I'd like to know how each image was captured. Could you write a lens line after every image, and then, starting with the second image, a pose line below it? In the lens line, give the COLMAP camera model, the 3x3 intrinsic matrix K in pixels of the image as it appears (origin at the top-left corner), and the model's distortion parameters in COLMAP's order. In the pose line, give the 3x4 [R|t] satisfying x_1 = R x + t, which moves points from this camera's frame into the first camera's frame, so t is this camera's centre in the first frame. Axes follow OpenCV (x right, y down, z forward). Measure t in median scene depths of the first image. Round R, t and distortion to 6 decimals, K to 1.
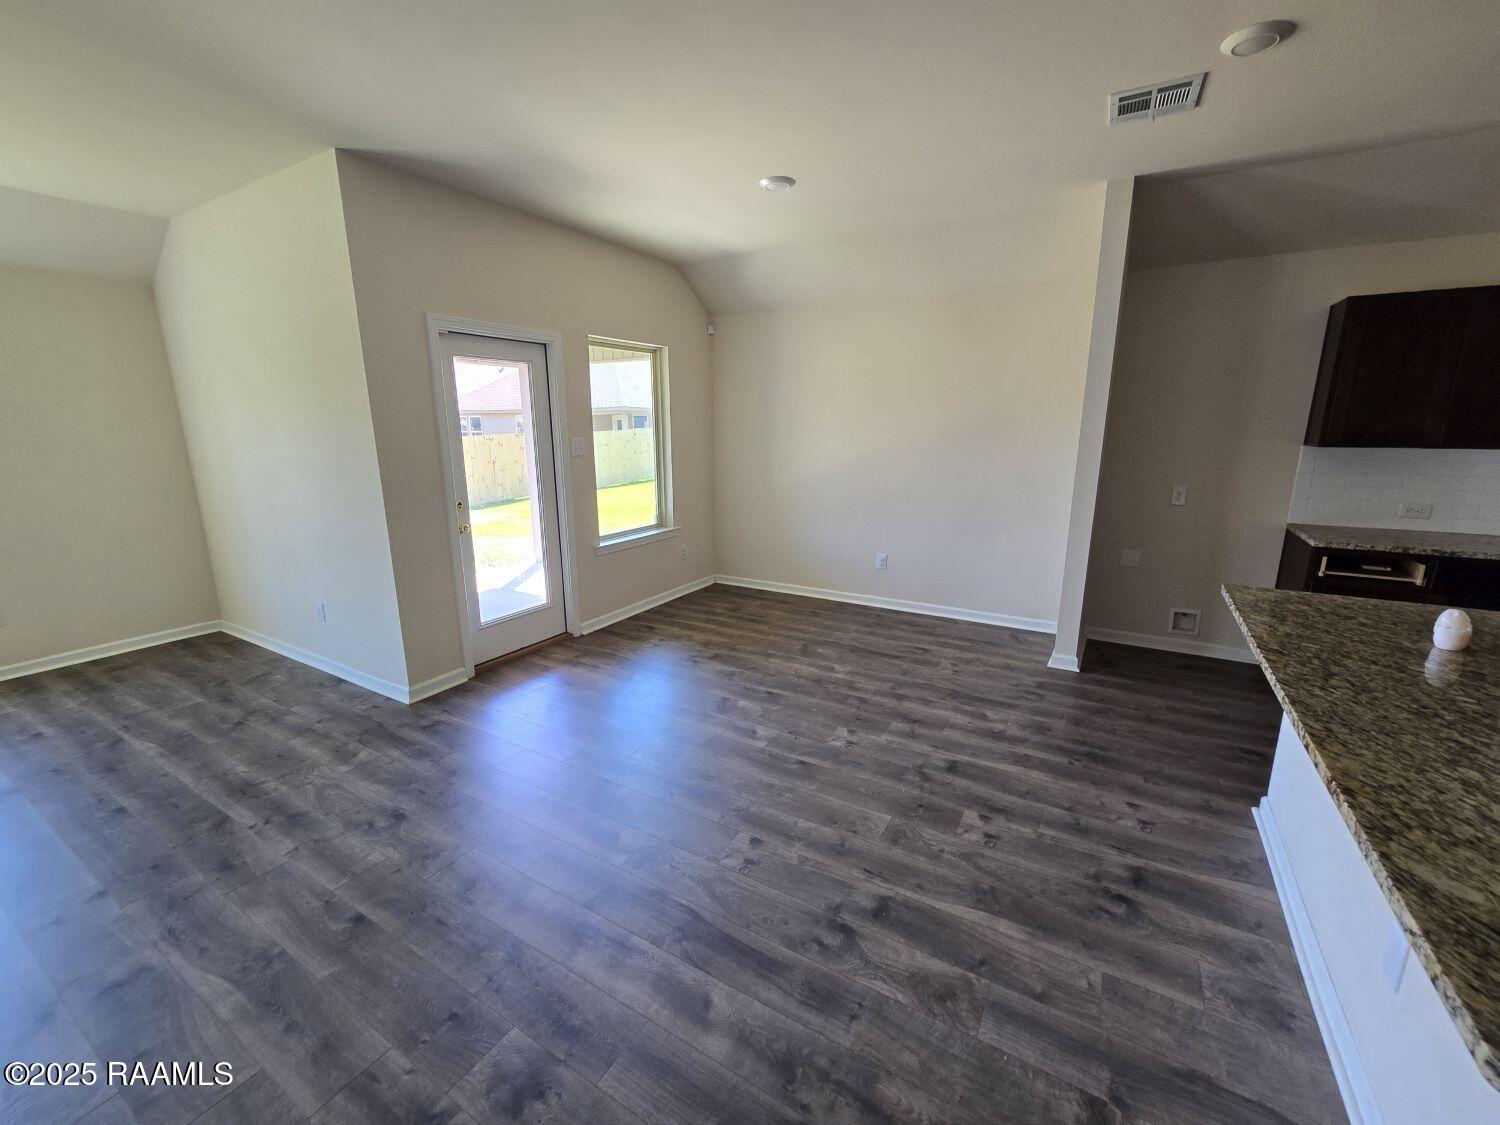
lens RADIAL K [[615.2, 0, 748.9], [0, 615.2, 563.7], [0, 0, 1]] dist [0.000308, 0.000489]
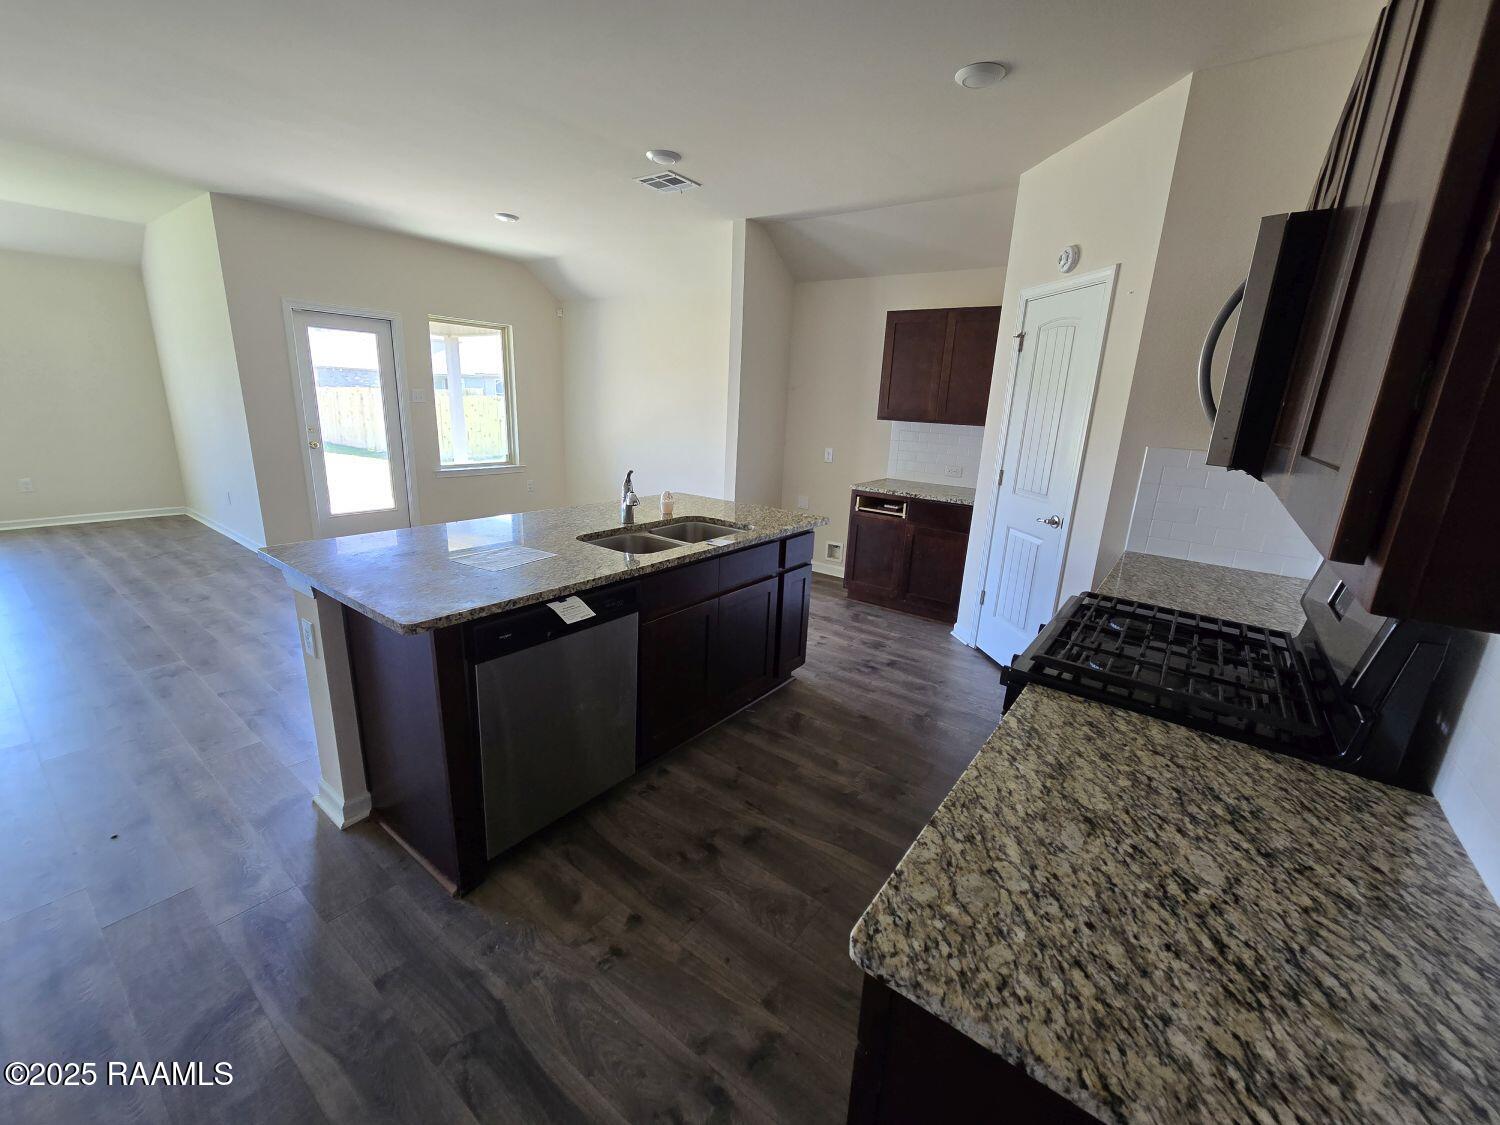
lens RADIAL K [[615.2, 0, 748.3], [0, 615.2, 561.0], [0, 0, 1]] dist [0.000308, 0.000489]
pose [[0.992821, 0.076071, -0.092305, 0.818550], [-0.073364, 0.996779, 0.032379, 0.106689], [0.094471, -0.025375, 0.995204, -0.422919]]
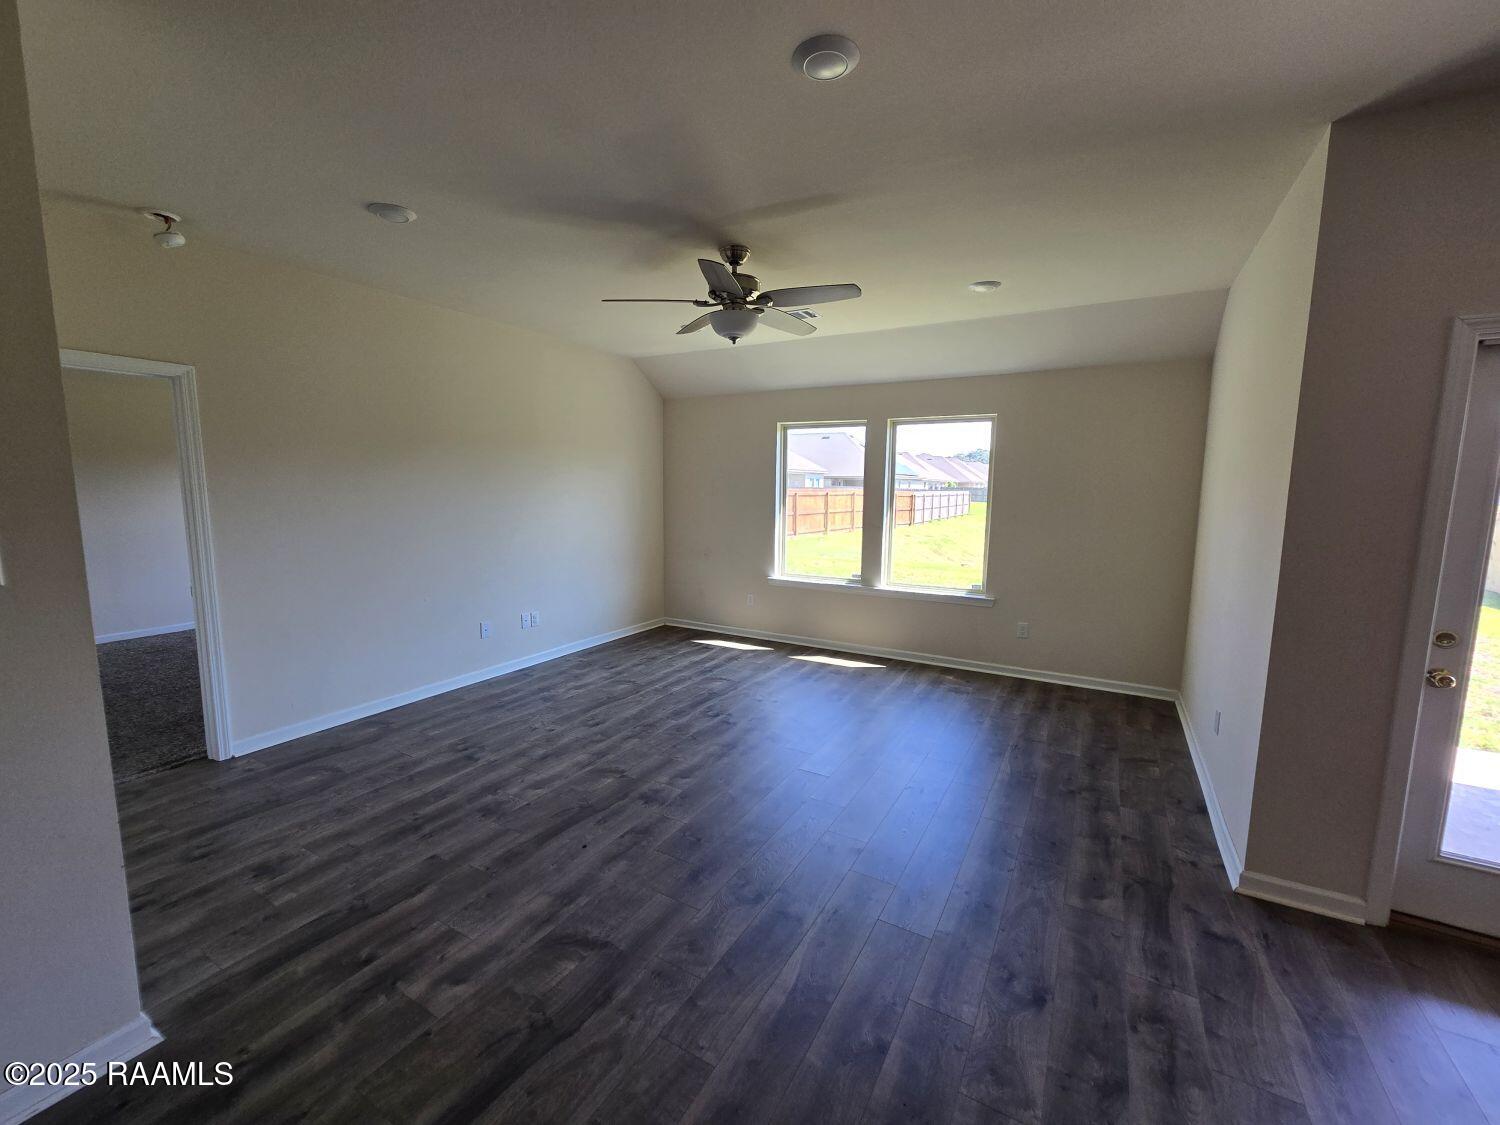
lens RADIAL K [[615.2, 0, 752.4], [0, 615.2, 566.7], [0, 0, 1]] dist [0.000308, 0.000489]
pose [[0.019414, 0.137008, -0.990380, 0.084122], [-0.232792, 0.963961, 0.128790, -0.094810], [0.972333, 0.228052, 0.050609, 0.371478]]
